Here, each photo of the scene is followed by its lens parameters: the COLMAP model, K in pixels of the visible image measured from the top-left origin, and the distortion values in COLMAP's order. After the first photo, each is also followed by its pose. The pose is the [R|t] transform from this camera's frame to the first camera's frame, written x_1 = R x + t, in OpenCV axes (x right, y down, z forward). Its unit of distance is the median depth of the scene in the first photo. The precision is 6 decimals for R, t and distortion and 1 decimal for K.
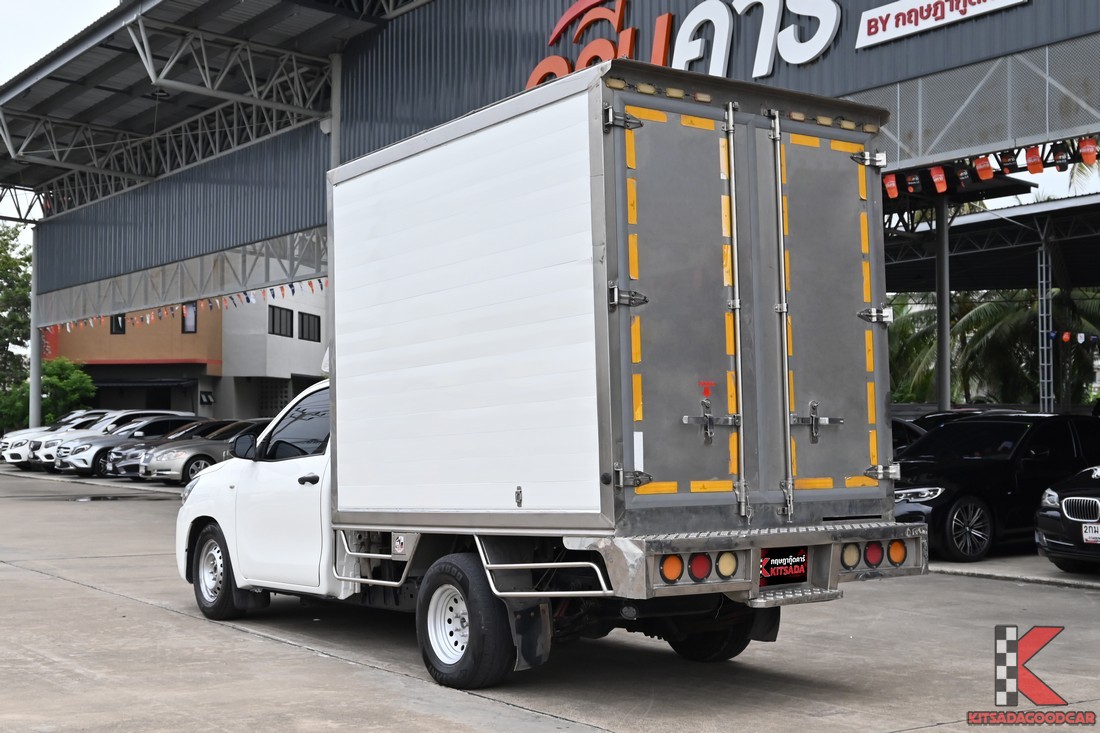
lens RADIAL K [[1443.5, 0, 552.1], [0, 1443.5, 363.5], [0, 0, 1]] dist [-0.004867, 0.000000]
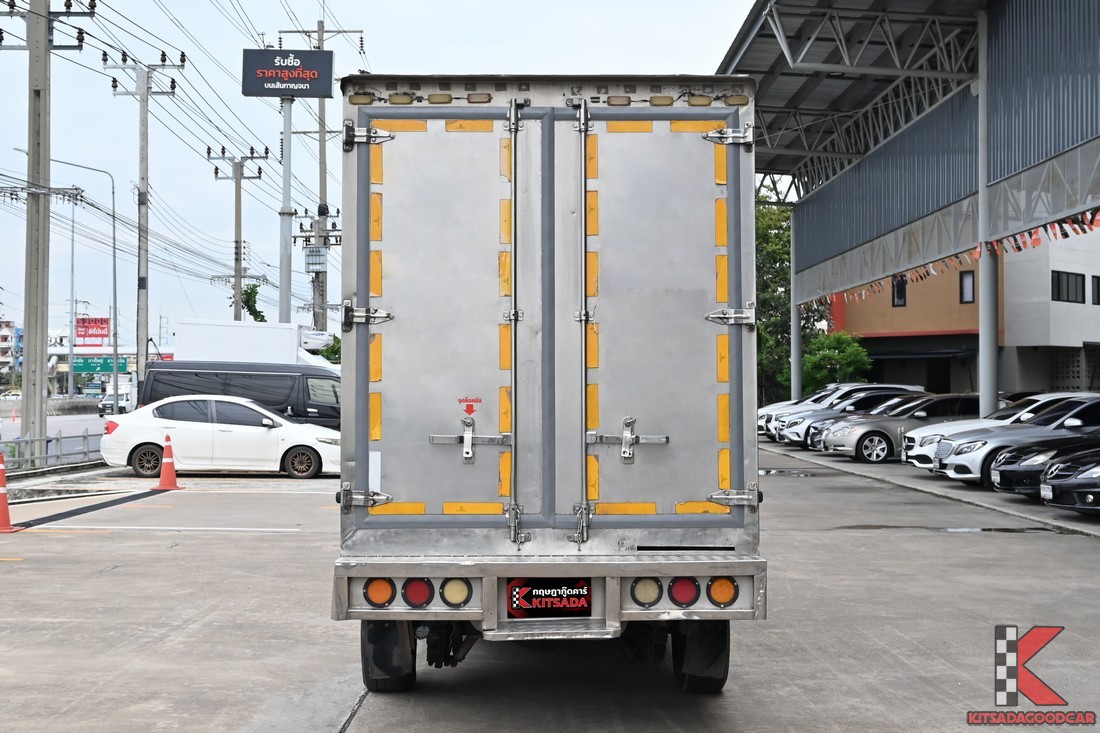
lens RADIAL K [[1443.5, 0, 551.9], [0, 1443.5, 369.9], [0, 0, 1]] dist [-0.004867, 0.000000]
pose [[0.823385, -0.010209, -0.567392, 0.121562], [0.026044, 0.999464, 0.019811, -0.004188], [0.566886, -0.031090, 0.823210, 0.043215]]
